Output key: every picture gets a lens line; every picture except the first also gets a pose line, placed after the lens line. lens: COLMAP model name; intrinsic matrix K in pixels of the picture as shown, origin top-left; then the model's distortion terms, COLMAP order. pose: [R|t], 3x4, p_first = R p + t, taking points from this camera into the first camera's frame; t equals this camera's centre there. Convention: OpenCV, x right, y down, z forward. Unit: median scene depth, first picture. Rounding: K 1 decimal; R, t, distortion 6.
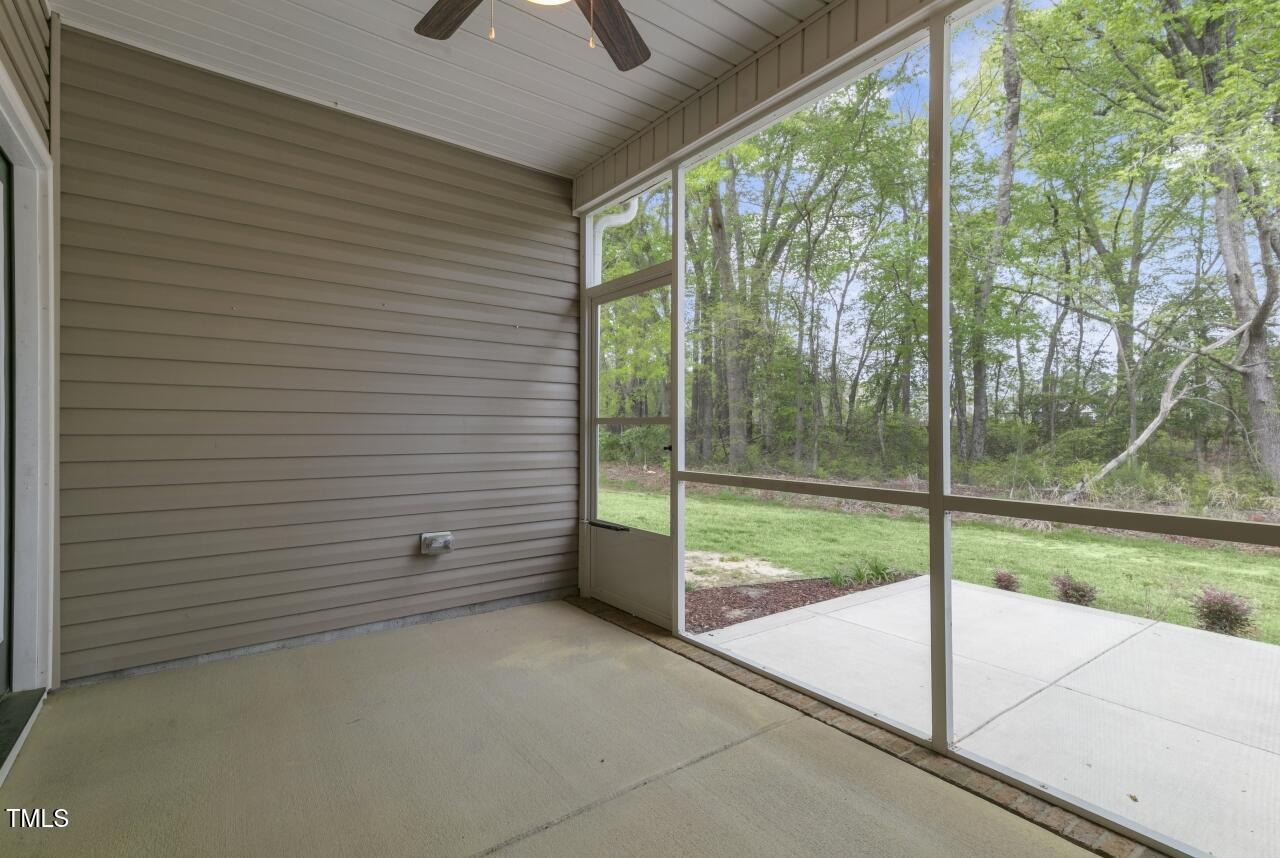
lens RADIAL K [[590.2, 0, 631.6], [0, 590.2, 432.0], [0, 0, 1]] dist [-0.001297, 0.002369]
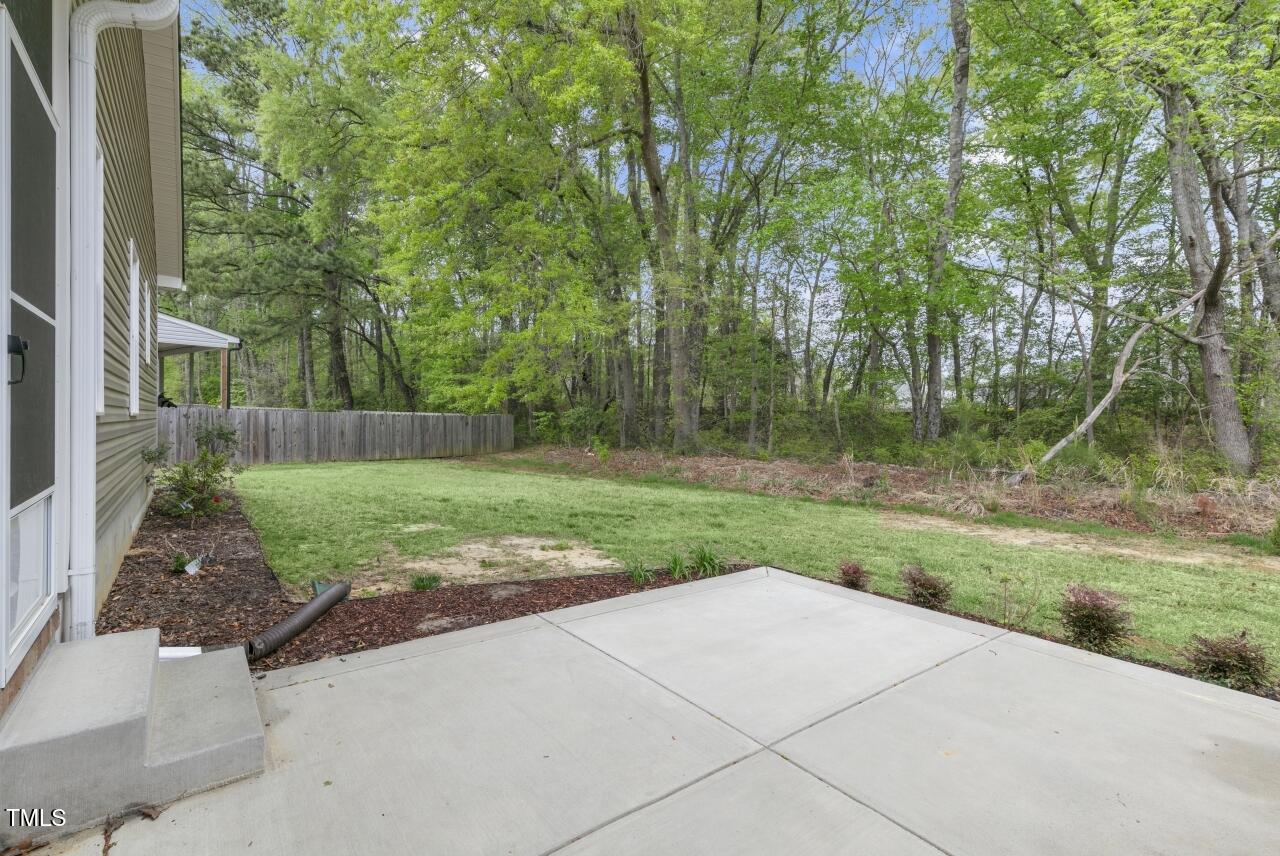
lens RADIAL K [[590.2, 0, 646.8], [0, 590.2, 422.7], [0, 0, 1]] dist [-0.001297, 0.002369]
pose [[0.999598, 0.002936, 0.028193, 0.096066], [-0.003042, 0.999989, 0.003685, 0.014241], [-0.028182, -0.003769, 0.999596, 0.065167]]
